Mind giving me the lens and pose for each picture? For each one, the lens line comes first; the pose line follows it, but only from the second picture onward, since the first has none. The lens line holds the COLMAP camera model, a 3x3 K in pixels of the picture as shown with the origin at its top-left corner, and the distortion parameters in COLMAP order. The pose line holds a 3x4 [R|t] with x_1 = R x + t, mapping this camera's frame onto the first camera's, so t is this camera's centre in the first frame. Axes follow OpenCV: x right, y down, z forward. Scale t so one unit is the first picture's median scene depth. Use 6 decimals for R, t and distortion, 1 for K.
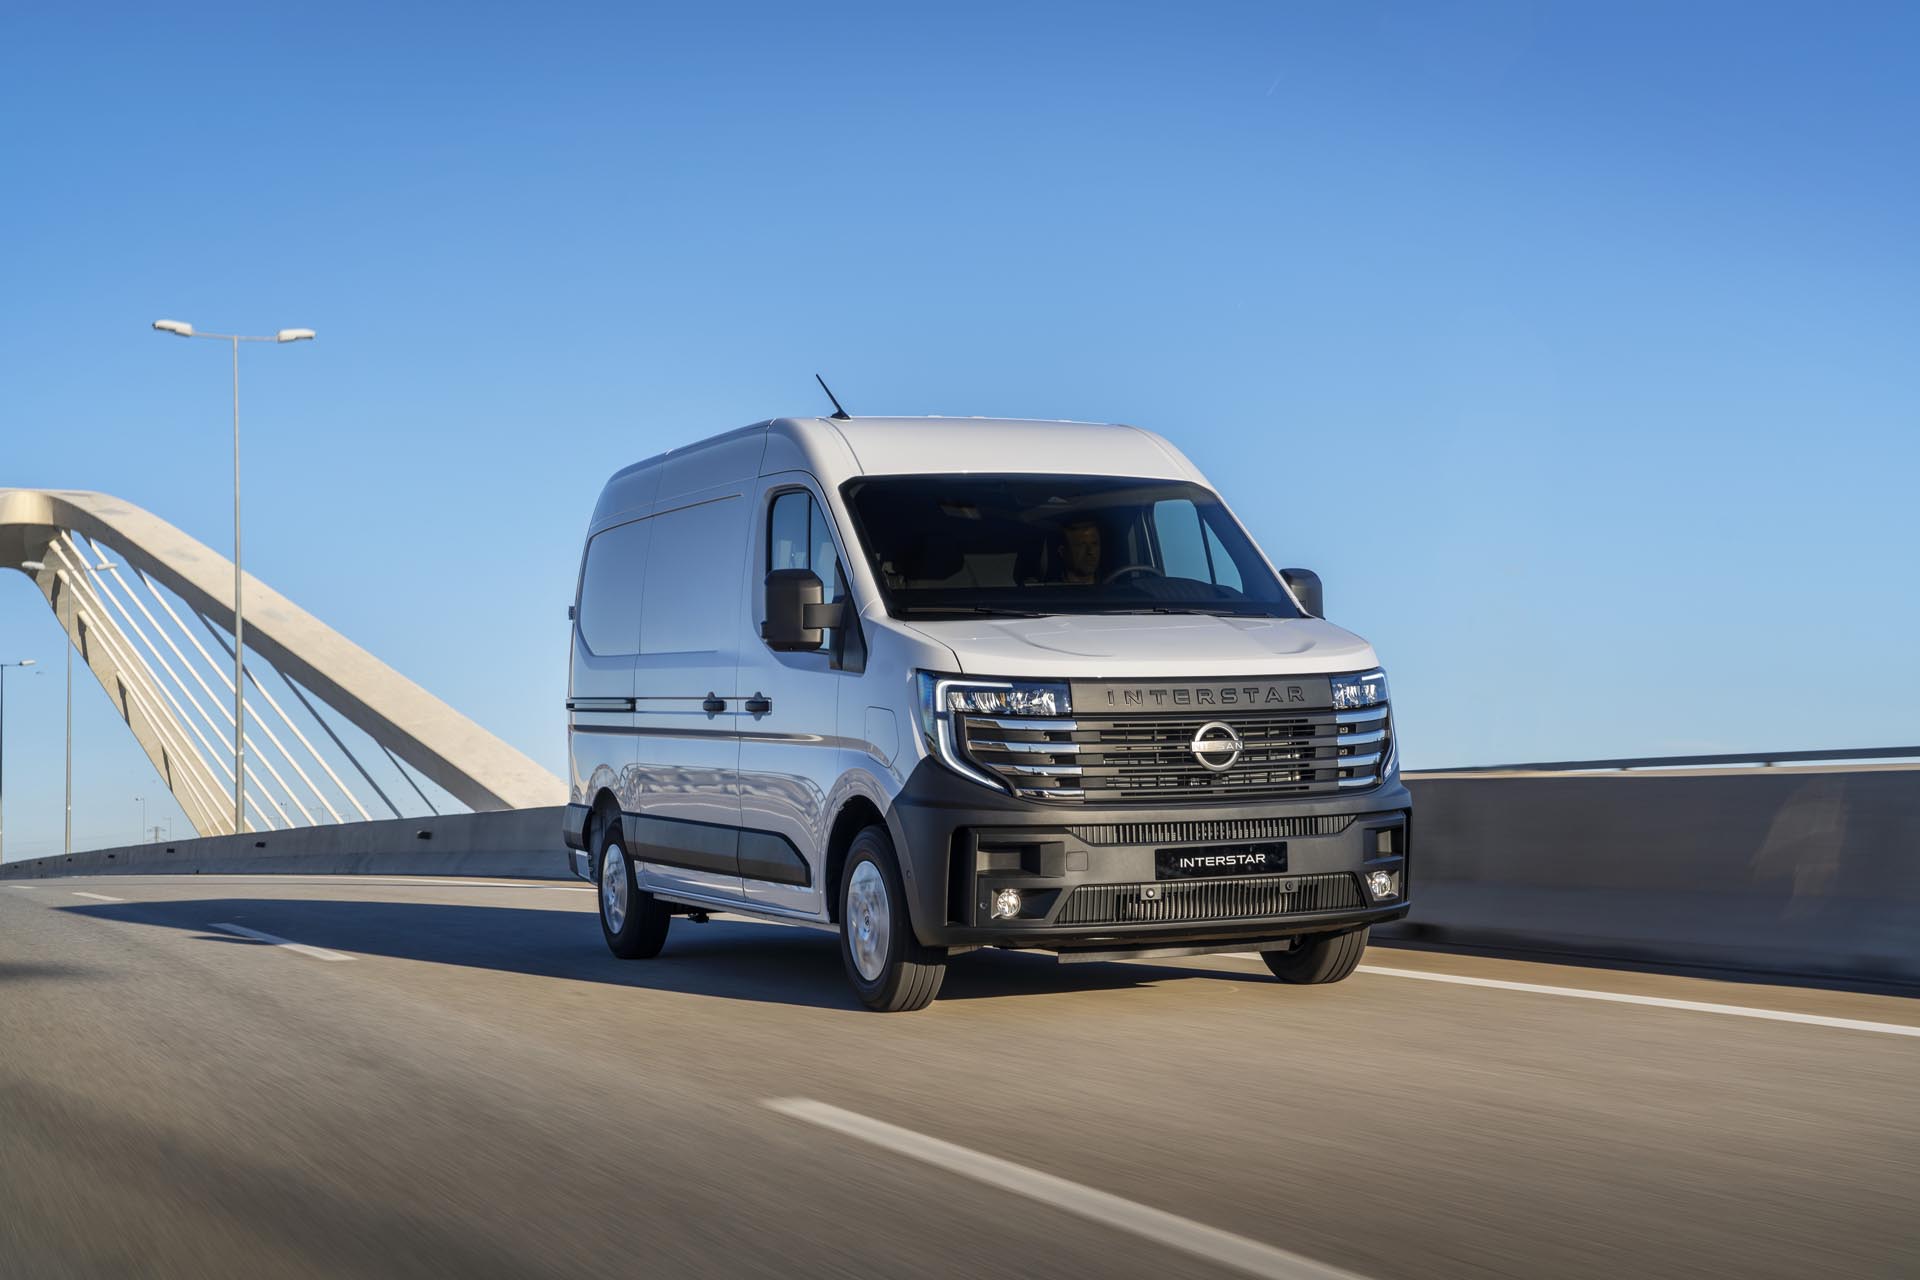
lens RADIAL K [[2657.9, 0, 961.2], [0, 2657.9, 641.2], [0, 0, 1]] dist [-0.024762, 0.000000]
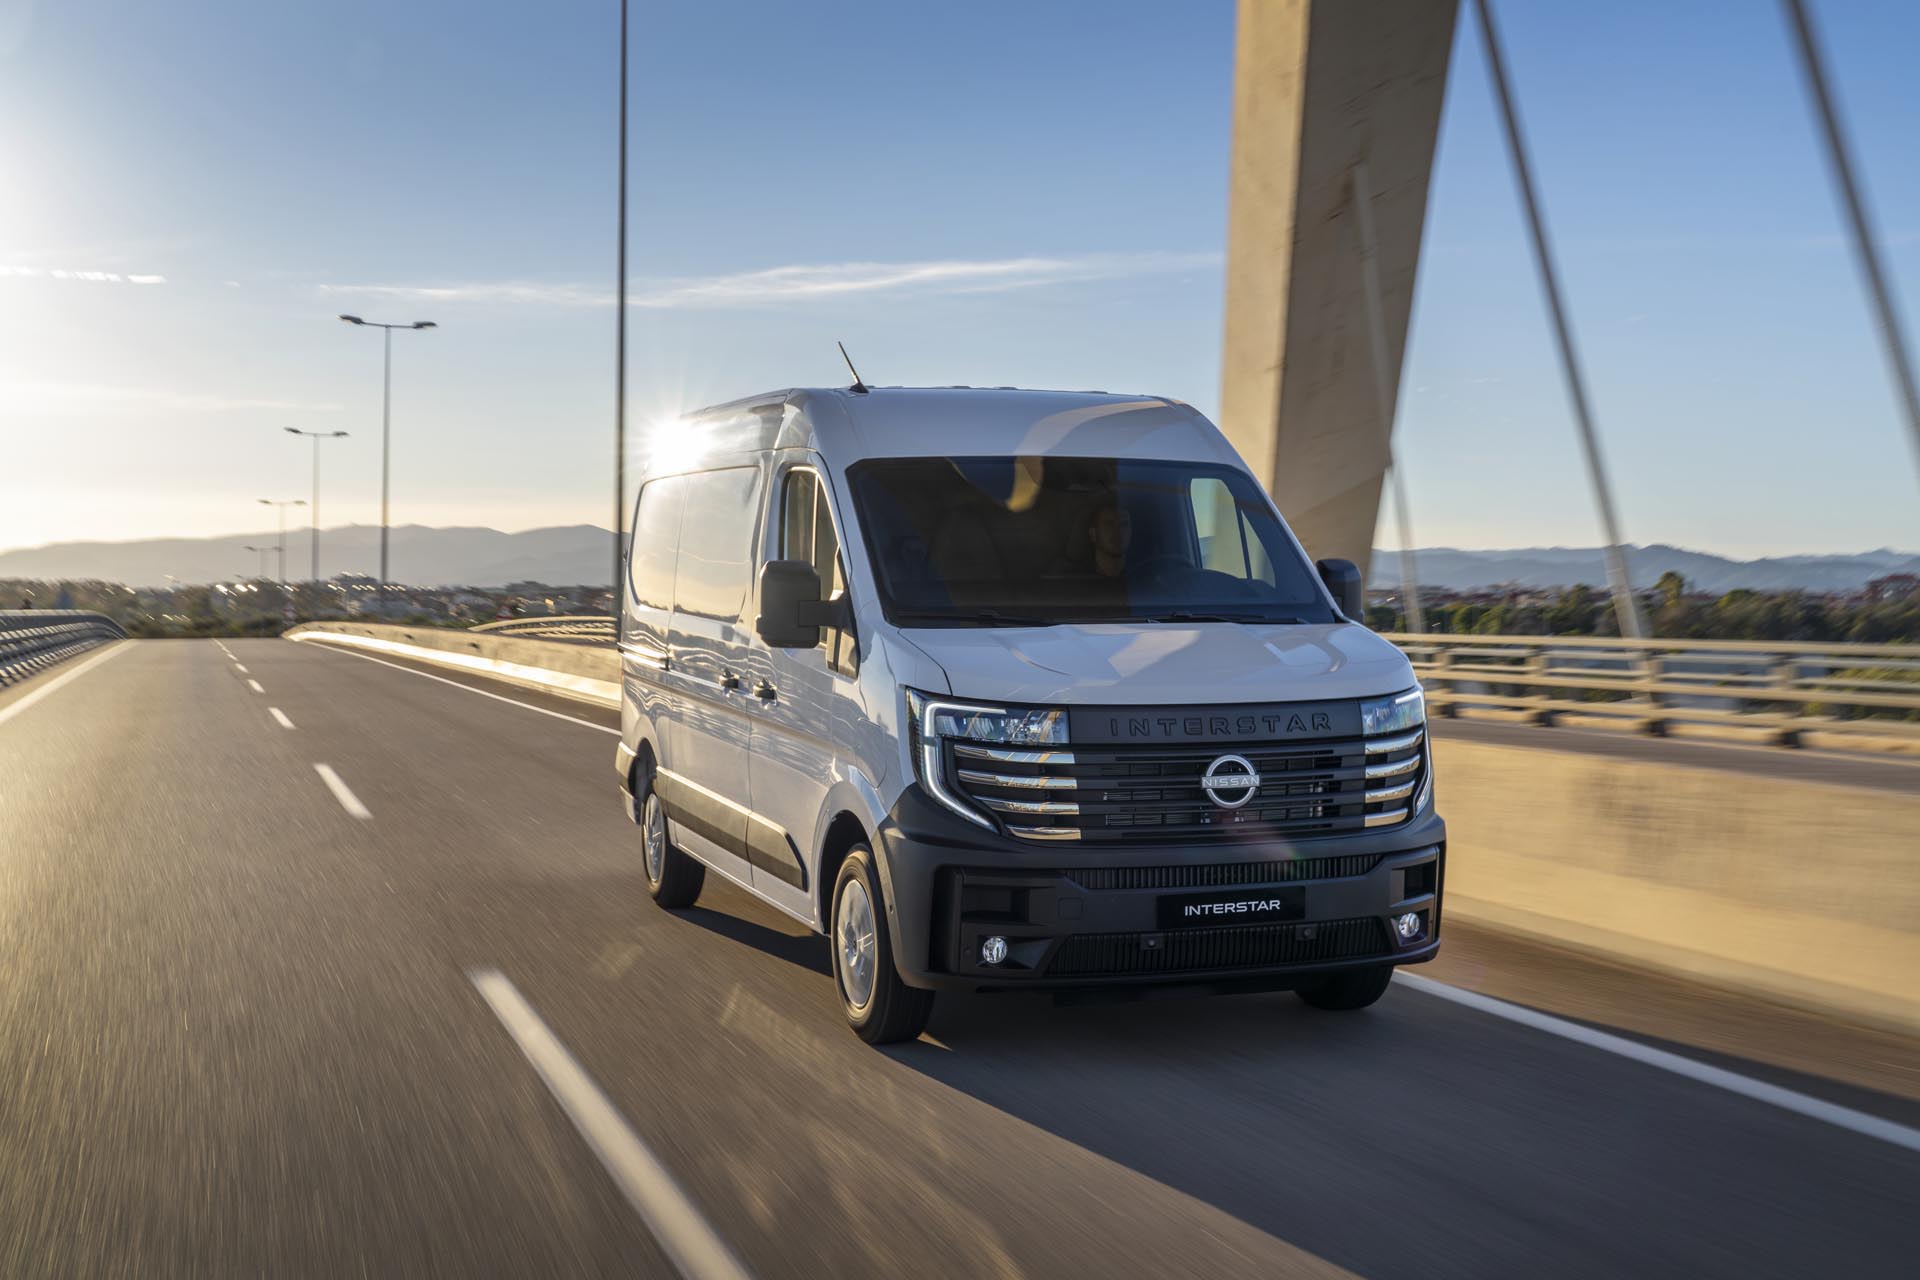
lens RADIAL K [[2221.4, 0, 957.9], [0, 2221.4, 635.7], [0, 0, 1]] dist [0.019041, 0.000000]
pose [[0.997914, 0.026719, -0.058765, 0.046051], [-0.022819, 0.997554, 0.066065, -0.058473], [0.060386, -0.064586, 0.996083, 0.235751]]
